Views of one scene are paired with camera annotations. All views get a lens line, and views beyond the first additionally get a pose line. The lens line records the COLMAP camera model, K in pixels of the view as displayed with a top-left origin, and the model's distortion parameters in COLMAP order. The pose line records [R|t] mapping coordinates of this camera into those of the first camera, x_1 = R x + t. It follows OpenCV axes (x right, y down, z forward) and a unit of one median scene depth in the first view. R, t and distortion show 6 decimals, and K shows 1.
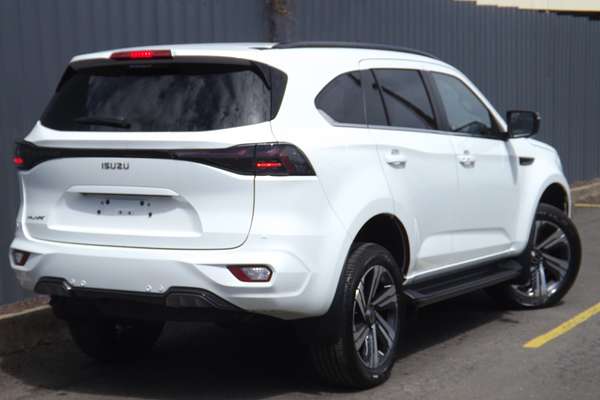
lens RADIAL K [[1568.0, 0, 298.1], [0, 1568.0, 199.1], [0, 0, 1]] dist [0.729557, 0.000000]
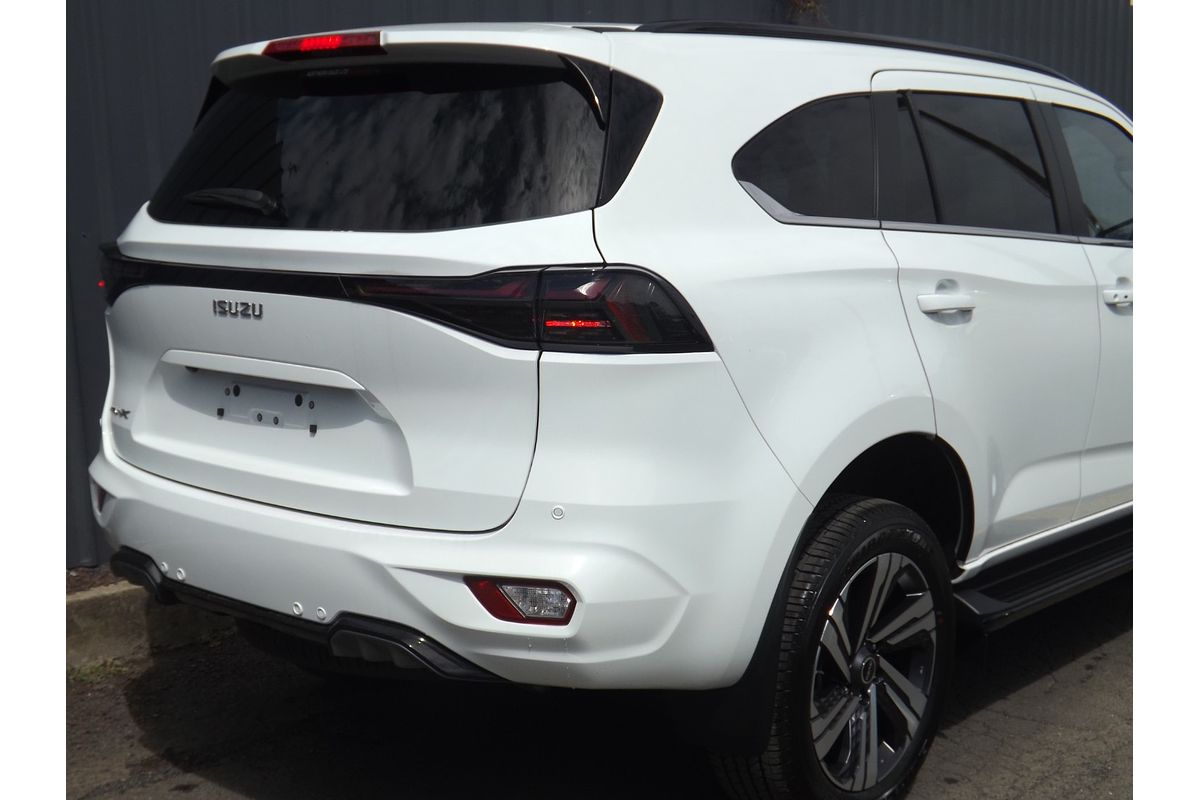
lens RADIAL K [[1762.9, 0, 602.1], [0, 1762.9, 411.6], [0, 0, 1]] dist [0.001207, 0.000000]
pose [[0.980859, 0.045552, -0.189316, 0.066214], [-0.031001, 0.996382, 0.079128, -0.032773], [0.192236, -0.071744, 0.978723, 0.542906]]
